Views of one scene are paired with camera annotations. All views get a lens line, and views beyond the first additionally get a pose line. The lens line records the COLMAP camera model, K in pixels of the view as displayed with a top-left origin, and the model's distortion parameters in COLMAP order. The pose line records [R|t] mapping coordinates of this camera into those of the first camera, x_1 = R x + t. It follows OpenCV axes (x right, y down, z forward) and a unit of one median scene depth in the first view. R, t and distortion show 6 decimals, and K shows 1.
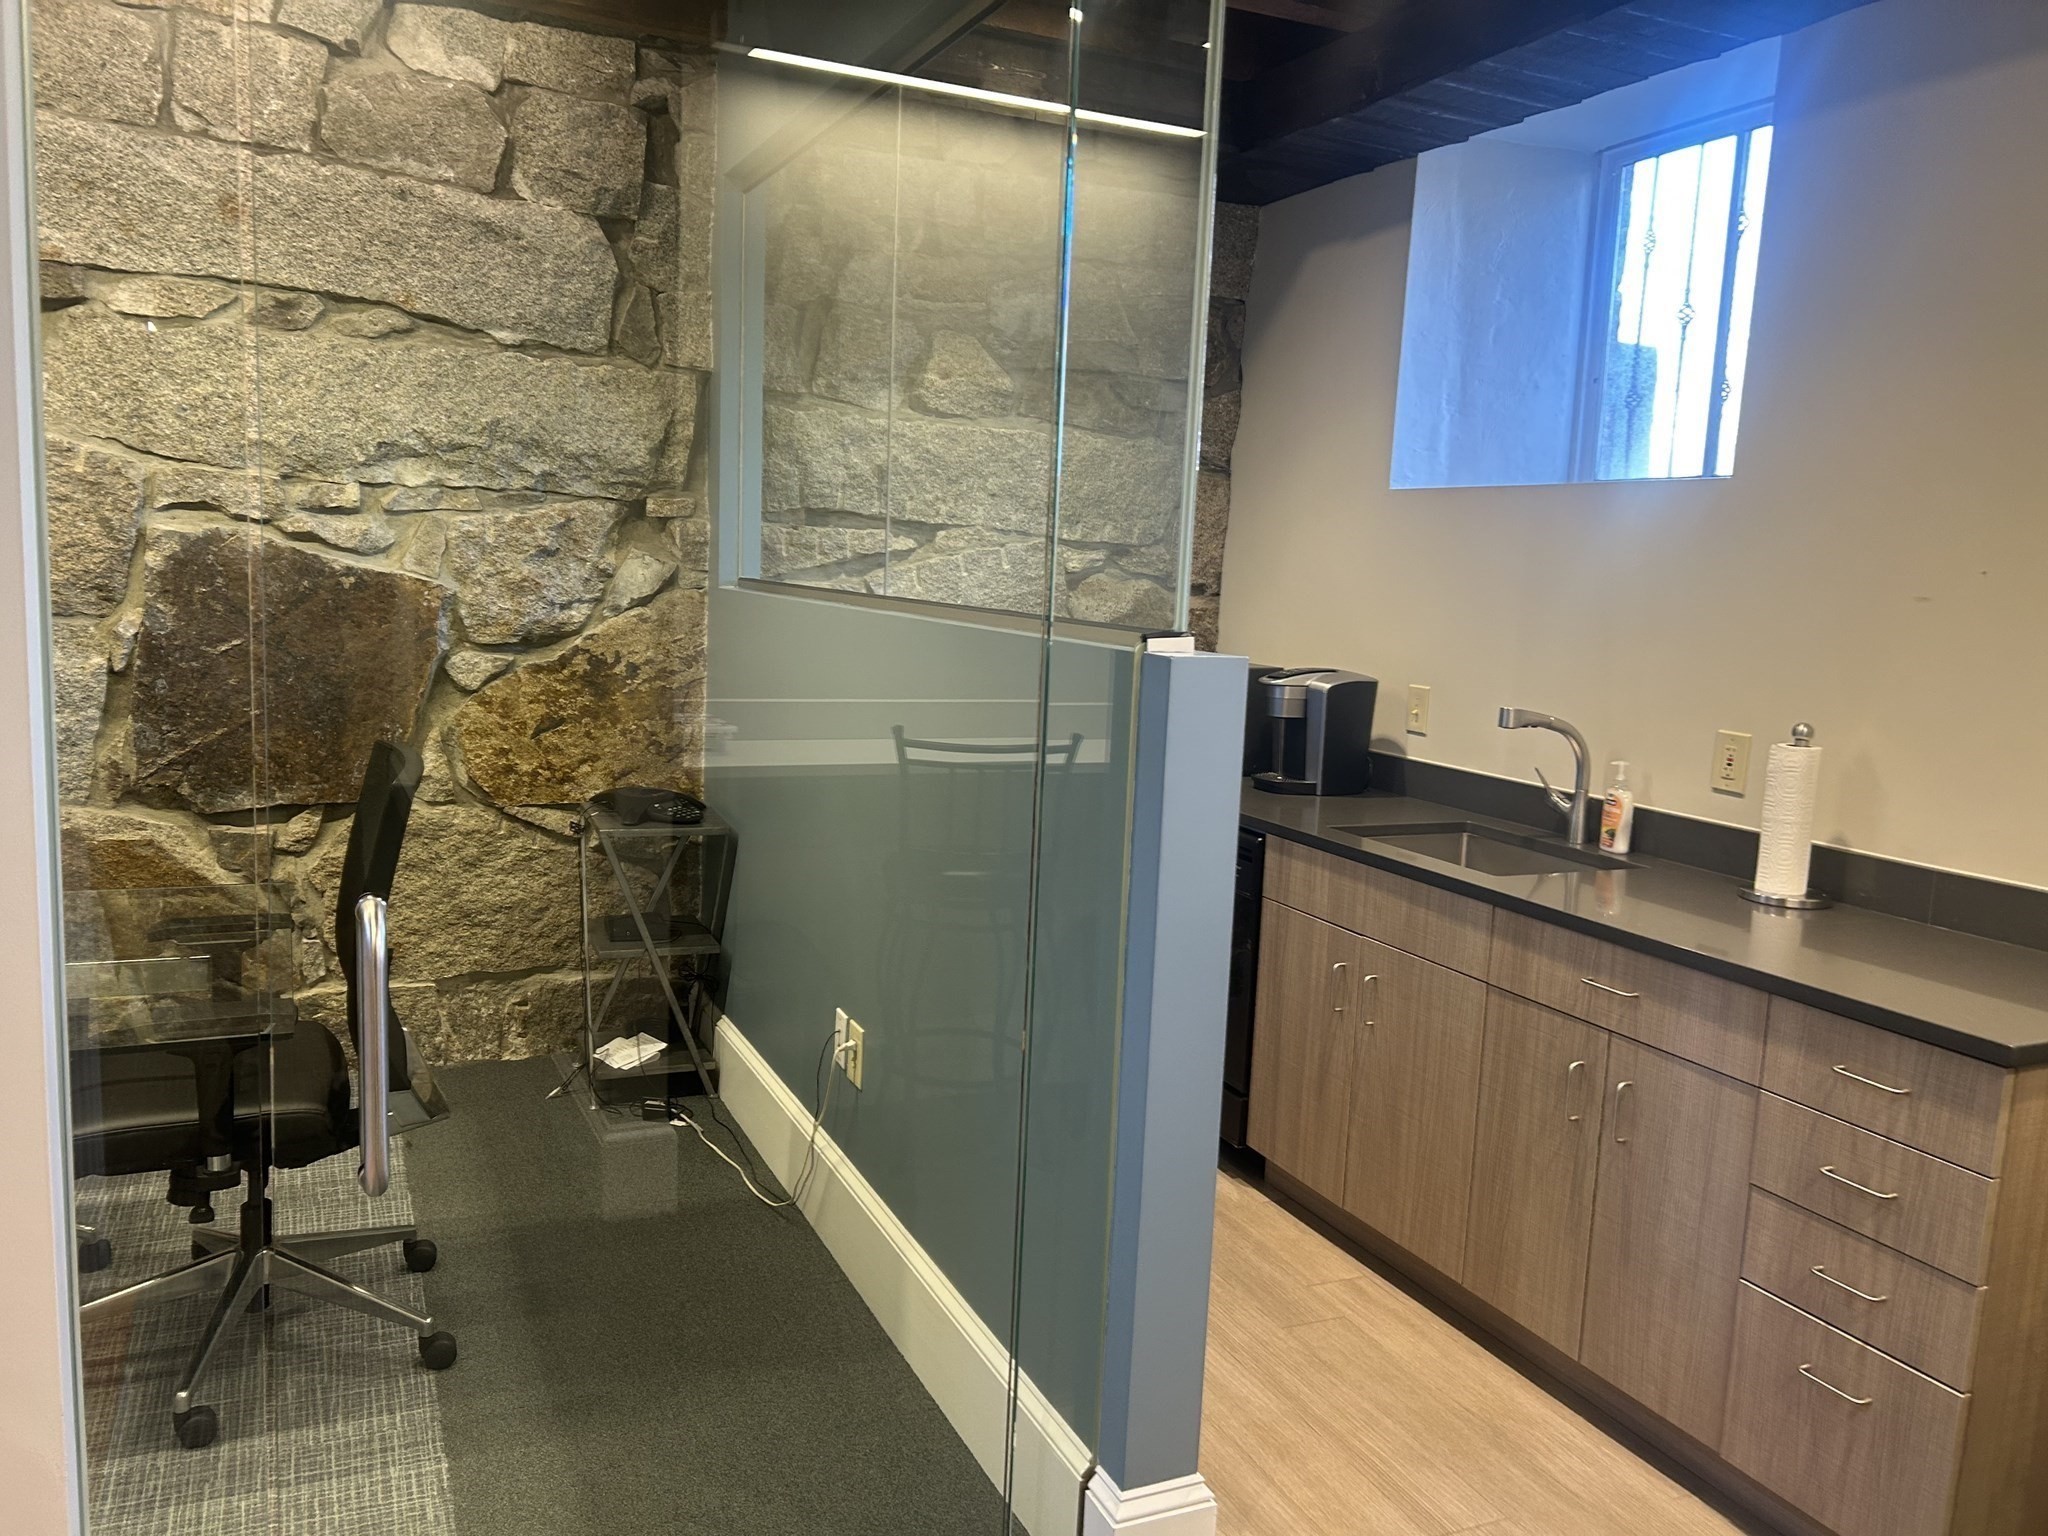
lens RADIAL K [[1518.7, 0, 1009.6], [0, 1518.7, 762.6], [0, 0, 1]] dist [0.055914, -0.062381]
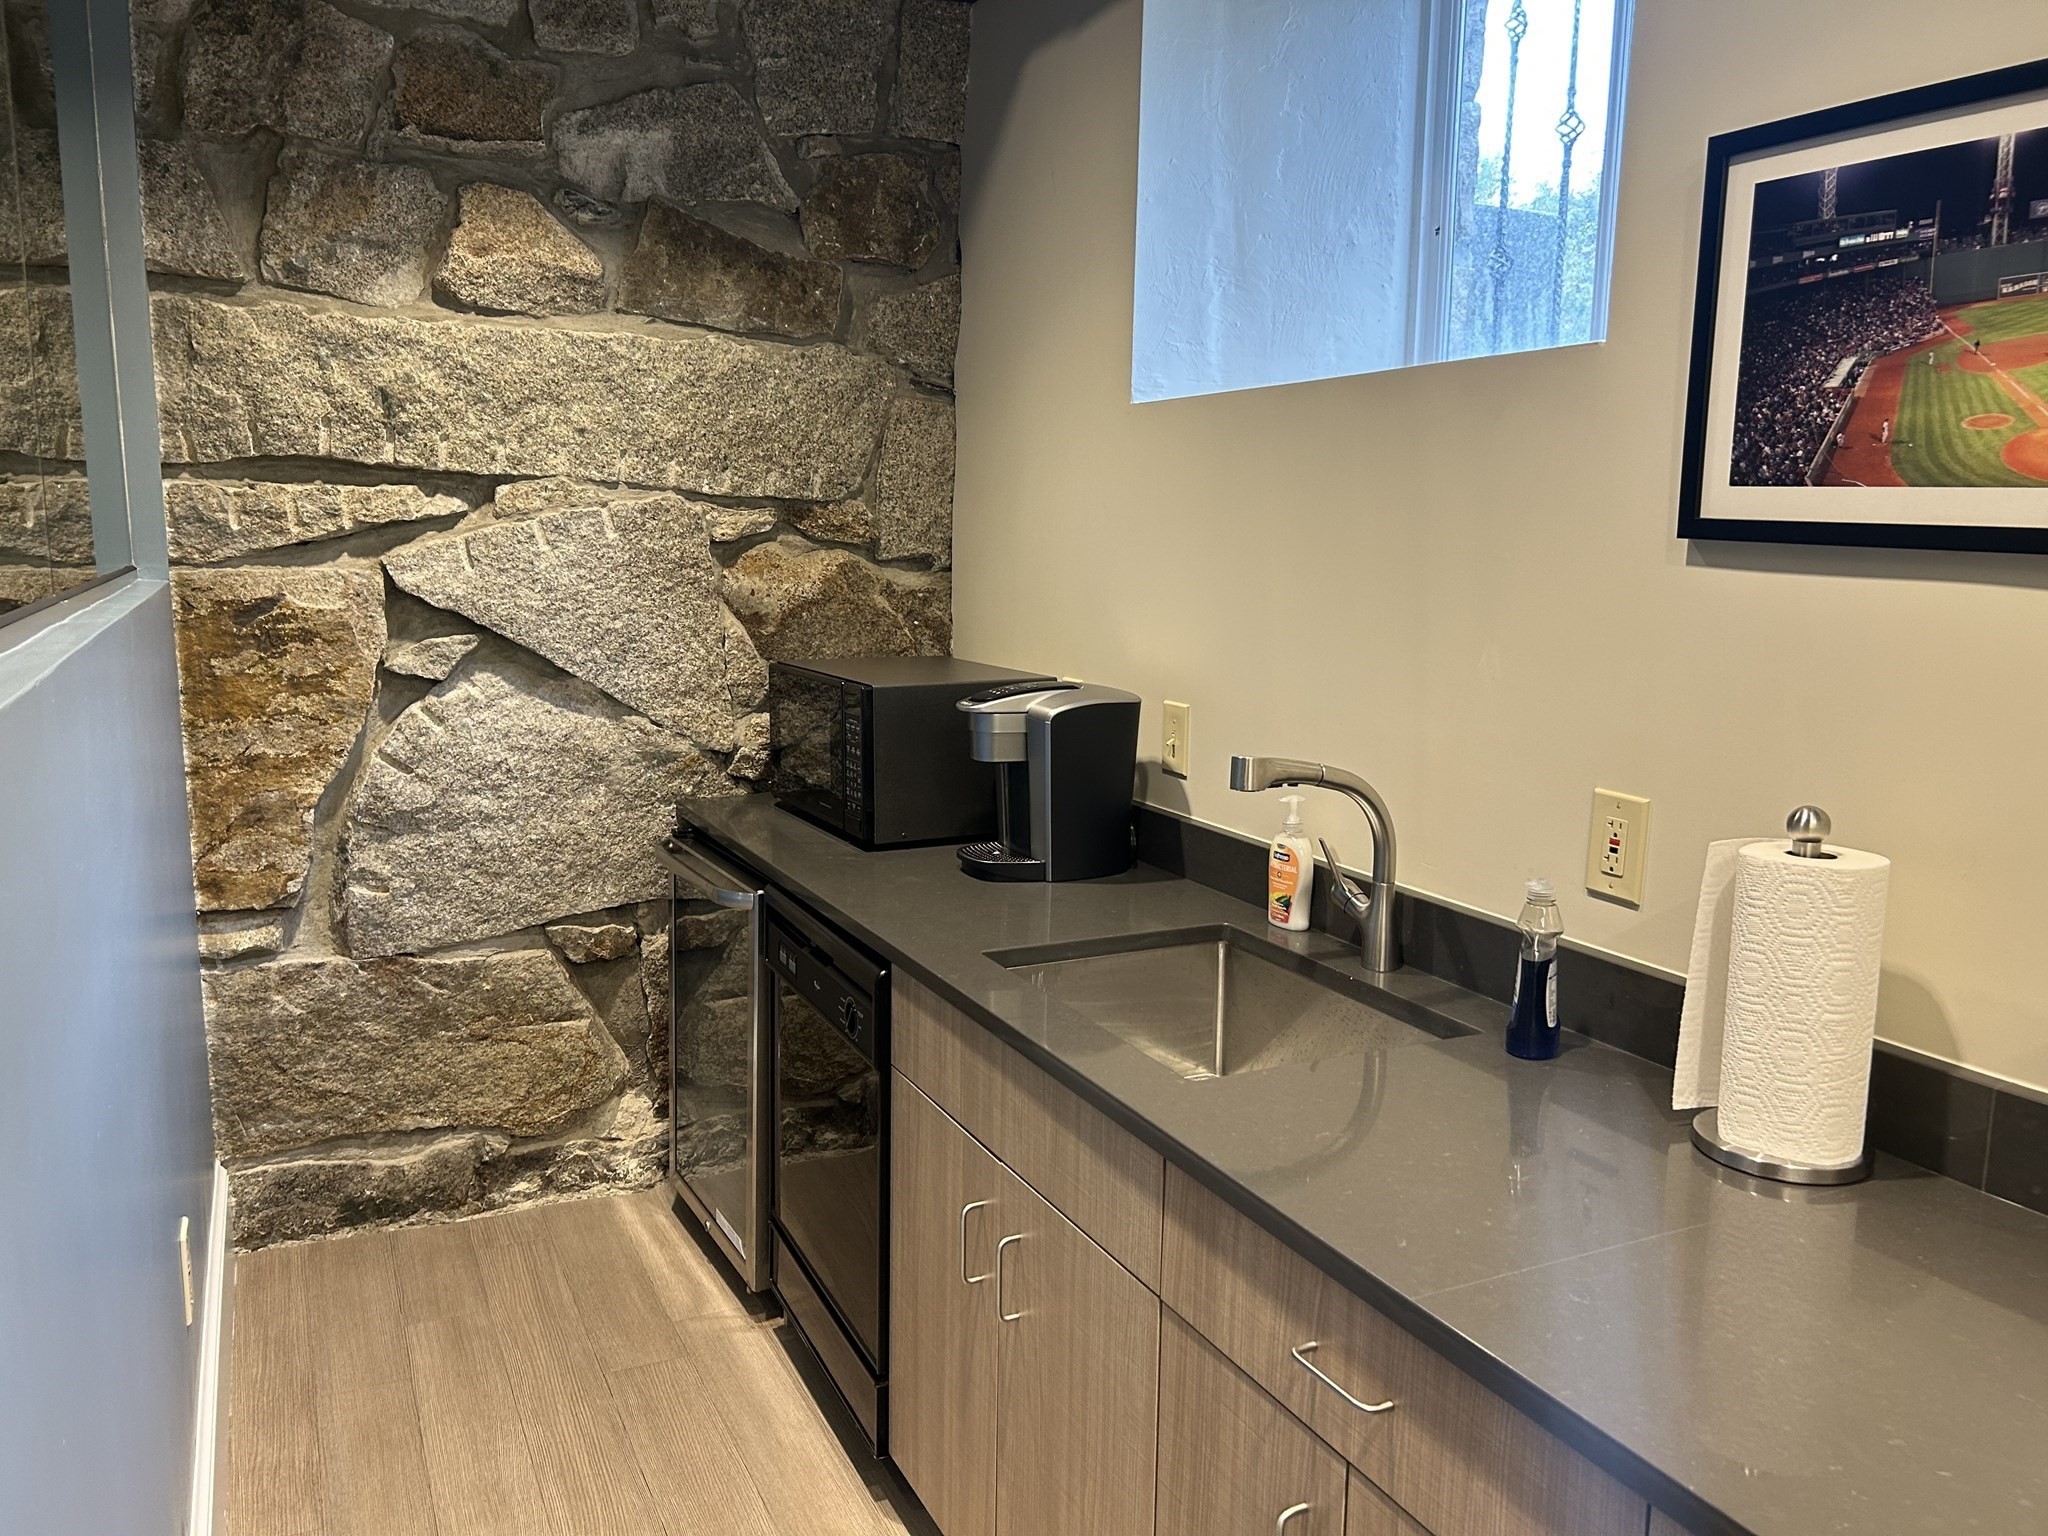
lens RADIAL K [[1518.7, 0, 1033.0], [0, 1518.7, 769.0], [0, 0, 1]] dist [0.055914, -0.062381]
pose [[0.999206, -0.033415, 0.021674, 0.176253], [0.032857, 0.999131, 0.025644, -0.036774], [-0.022512, -0.024911, 0.999436, 0.317903]]
